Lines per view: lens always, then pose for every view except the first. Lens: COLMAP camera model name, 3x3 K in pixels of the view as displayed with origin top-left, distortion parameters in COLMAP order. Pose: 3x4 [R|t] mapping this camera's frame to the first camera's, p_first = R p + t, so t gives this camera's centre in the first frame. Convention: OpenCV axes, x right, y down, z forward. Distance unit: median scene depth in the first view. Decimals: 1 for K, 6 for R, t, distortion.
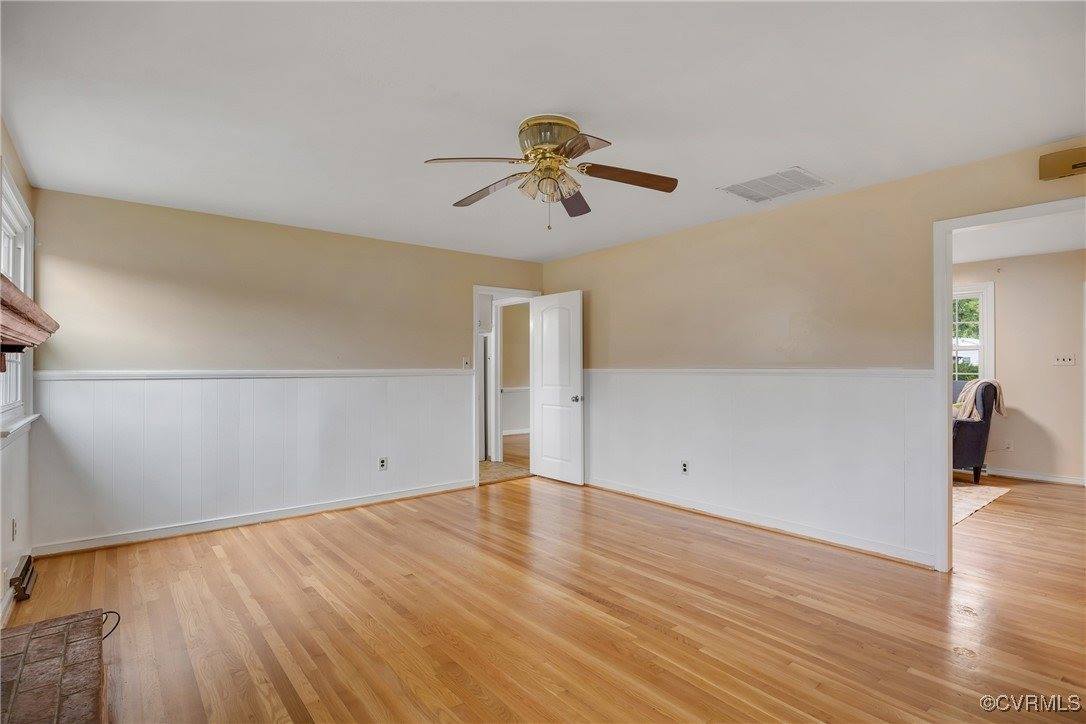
lens RADIAL K [[550.4, 0, 545.2], [0, 550.4, 363.0], [0, 0, 1]] dist [0.006207, 0.000889]
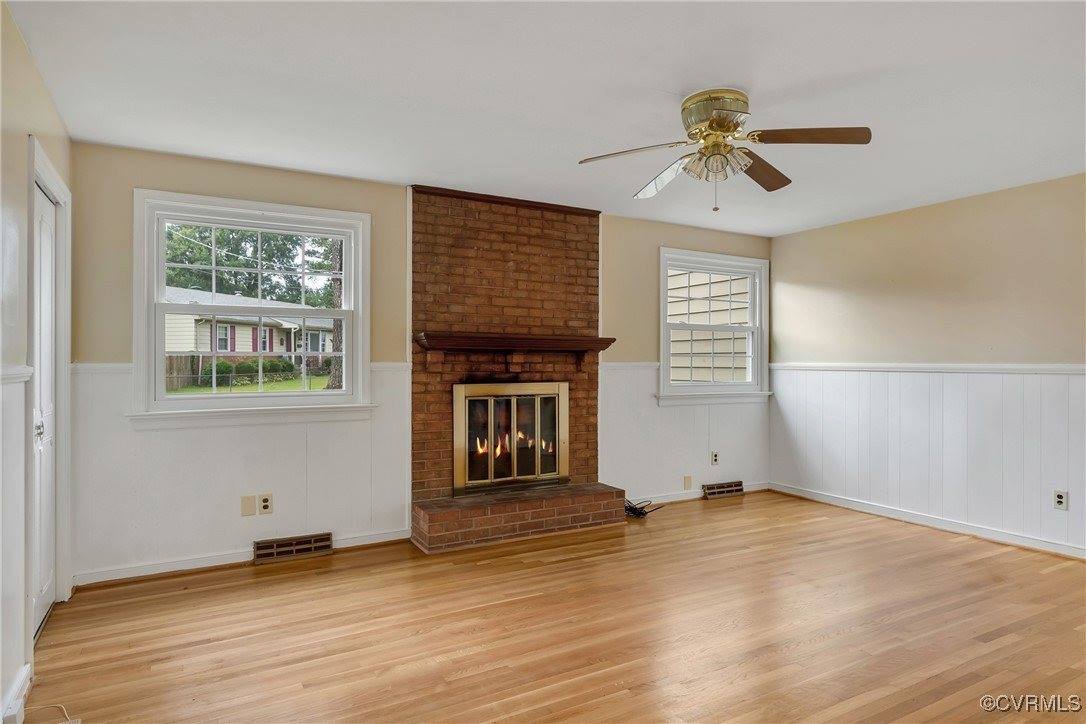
lens RADIAL K [[636.5, 0, 546.2], [0, 636.5, 361.5], [0, 0, 1]] dist [-0.001862, -0.000551]
pose [[-0.158345, 0.004801, -0.987372, 0.753640], [0.009299, 0.999951, 0.003371, -0.000397], [0.987340, -0.008648, -0.158382, 0.608997]]
